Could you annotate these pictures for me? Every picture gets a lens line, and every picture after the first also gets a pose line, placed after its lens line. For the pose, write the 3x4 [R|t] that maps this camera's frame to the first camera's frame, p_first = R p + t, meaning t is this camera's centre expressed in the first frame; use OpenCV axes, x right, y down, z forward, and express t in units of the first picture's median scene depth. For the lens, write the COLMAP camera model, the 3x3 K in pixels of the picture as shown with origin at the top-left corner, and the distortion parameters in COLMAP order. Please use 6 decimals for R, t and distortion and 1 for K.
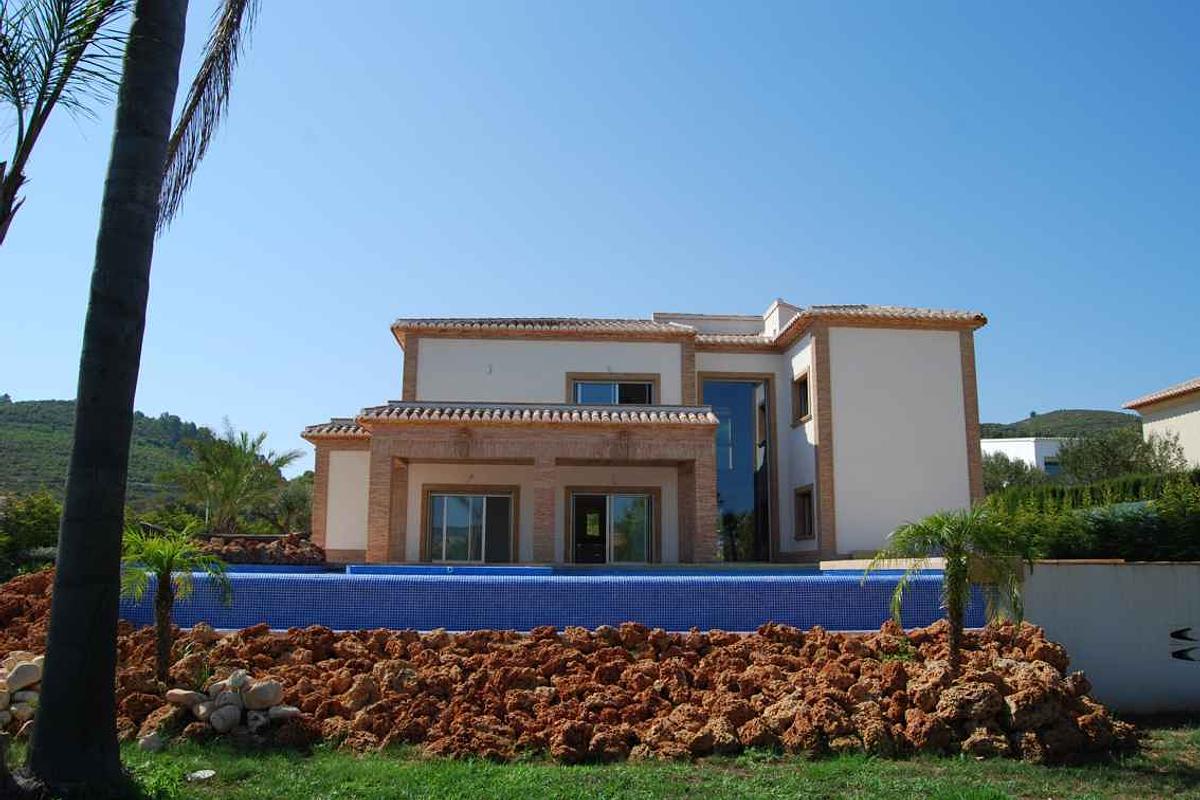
lens RADIAL K [[940.1, 0, 603.2], [0, 940.1, 403.4], [0, 0, 1]] dist [-0.102605, 0.030184]
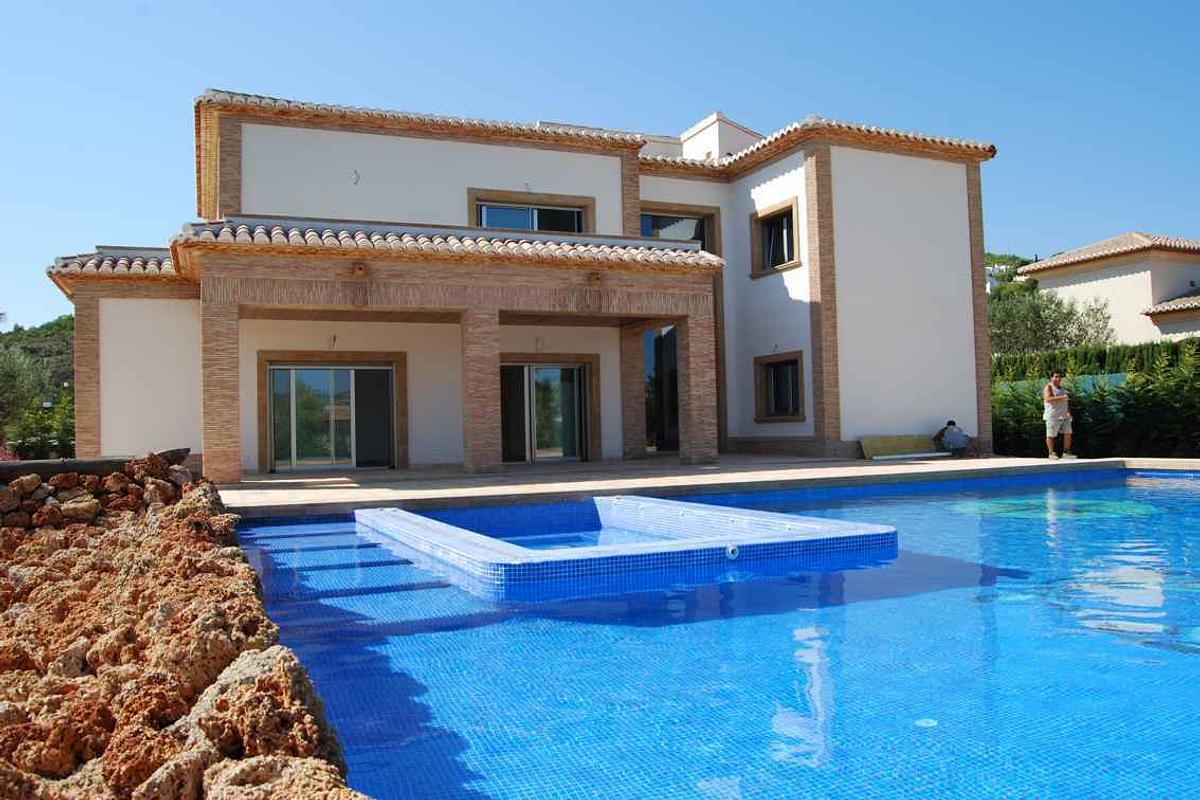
lens RADIAL K [[940.1, 0, 597.3], [0, 940.1, 399.3], [0, 0, 1]] dist [-0.102605, 0.030184]
pose [[0.944428, -0.016255, 0.328317, -0.183461], [-0.029397, 0.990598, 0.133609, 0.026923], [-0.327402, -0.135836, 0.935070, 0.322191]]
